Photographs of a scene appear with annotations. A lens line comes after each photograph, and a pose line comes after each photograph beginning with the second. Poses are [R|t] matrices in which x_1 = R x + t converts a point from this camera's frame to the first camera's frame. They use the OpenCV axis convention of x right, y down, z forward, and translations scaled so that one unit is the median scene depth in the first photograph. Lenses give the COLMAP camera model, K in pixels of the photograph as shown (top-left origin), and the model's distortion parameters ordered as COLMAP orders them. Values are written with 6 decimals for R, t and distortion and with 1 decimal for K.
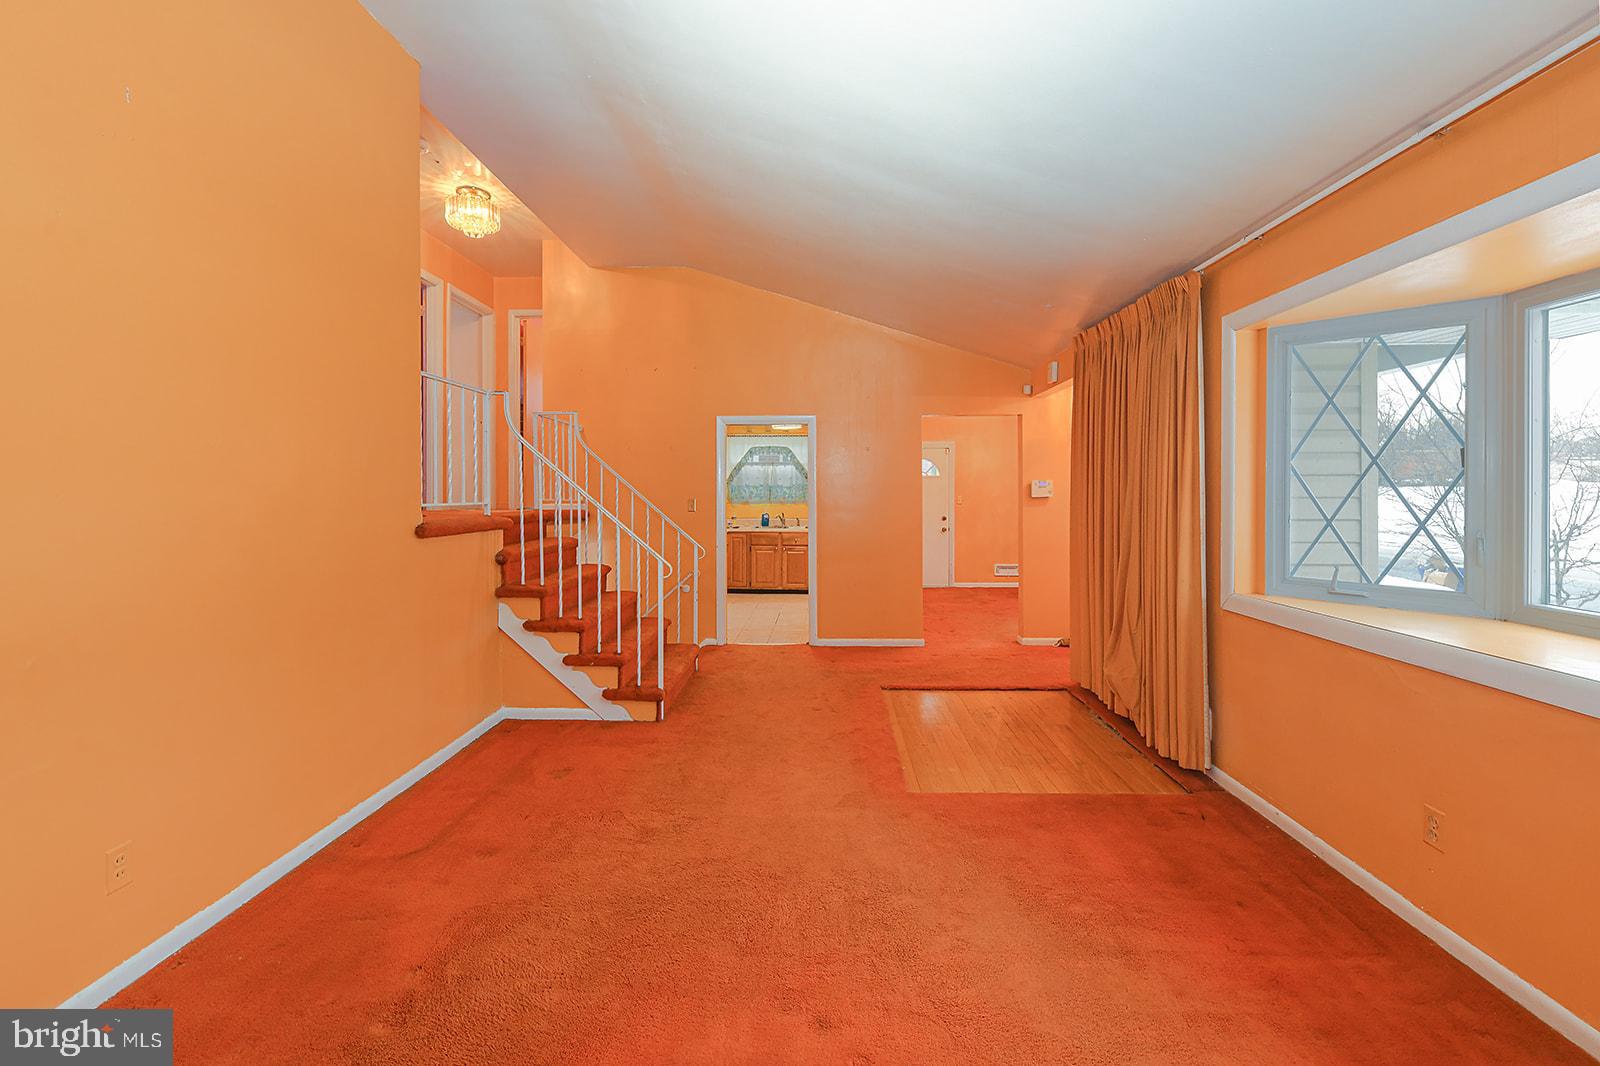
lens RADIAL K [[678.5, 0, 798.1], [0, 678.5, 500.2], [0, 0, 1]] dist [-0.001372, -0.000859]
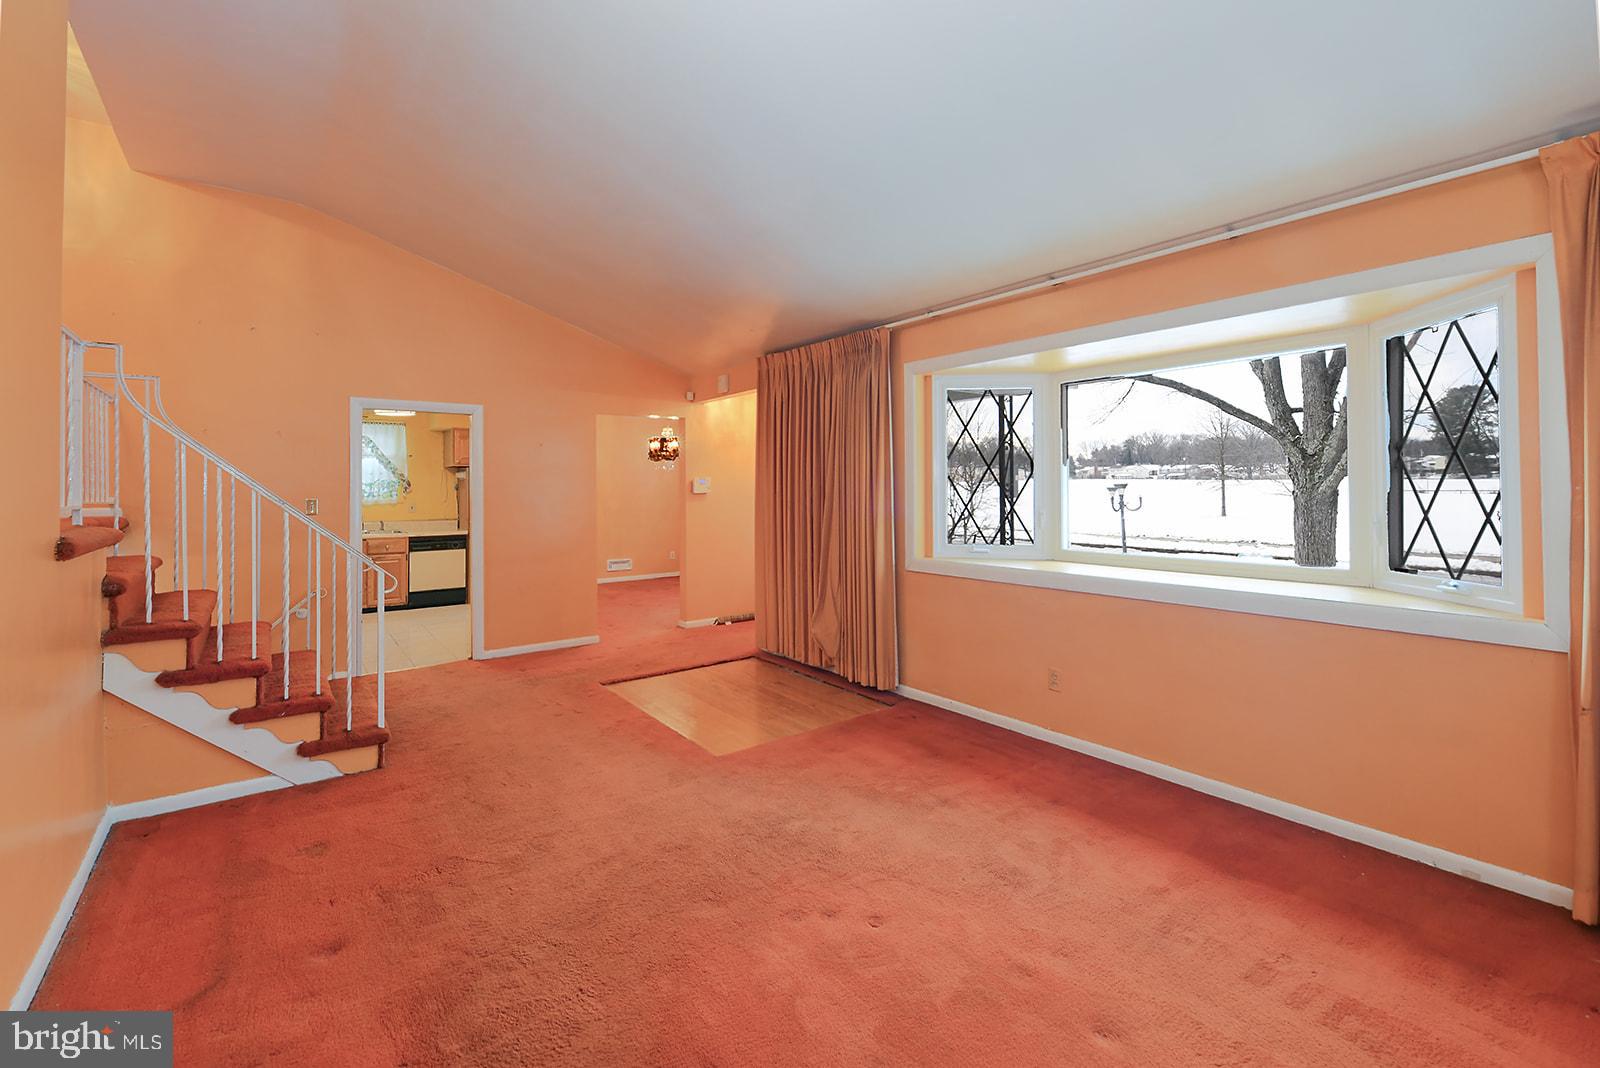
lens RADIAL K [[696.7, 0, 805.2], [0, 696.7, 489.4], [0, 0, 1]] dist [0.001428, -0.005411]
pose [[0.767933, -0.004730, 0.640513, -0.375778], [0.012615, 0.999890, -0.007741, 0.000919], [-0.640406, 0.014025, 0.767908, 0.015570]]
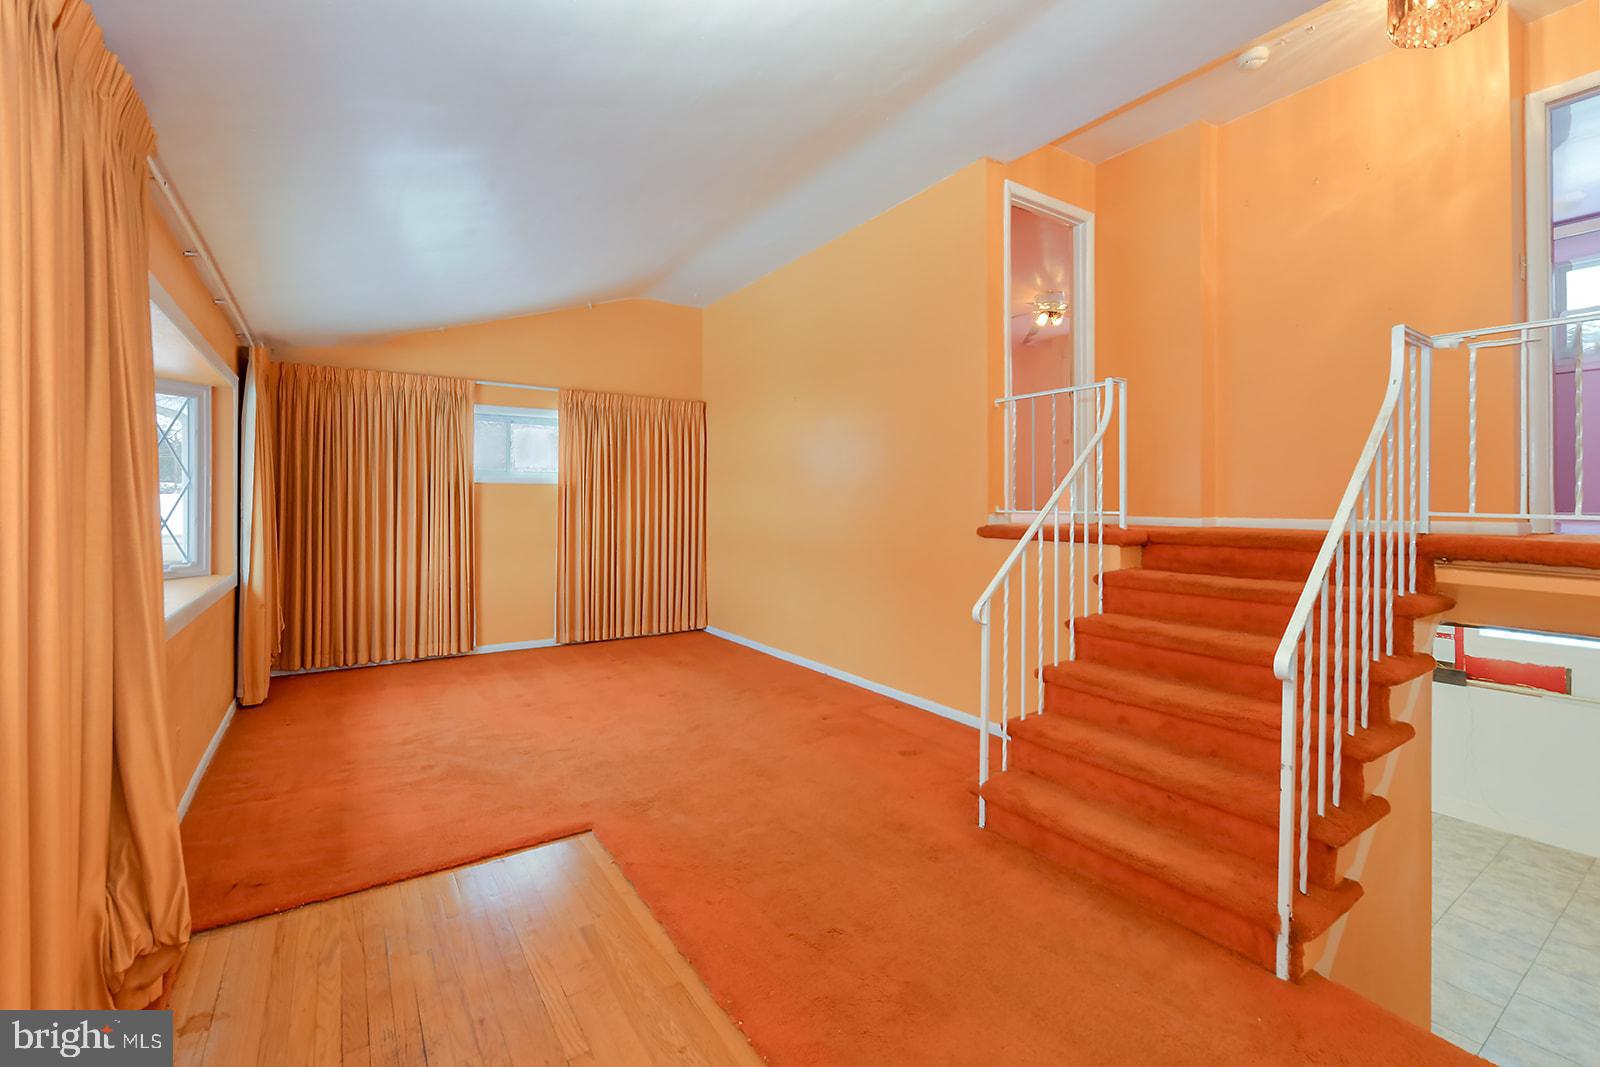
lens RADIAL K [[678.5, 0, 798.1], [0, 678.5, 500.7], [0, 0, 1]] dist [-0.001372, -0.000859]
pose [[-0.808937, 0.000795, -0.587895, 0.390308], [-0.005082, 0.999952, 0.008345, -0.018337], [0.587873, 0.009738, -0.808894, 1.563067]]
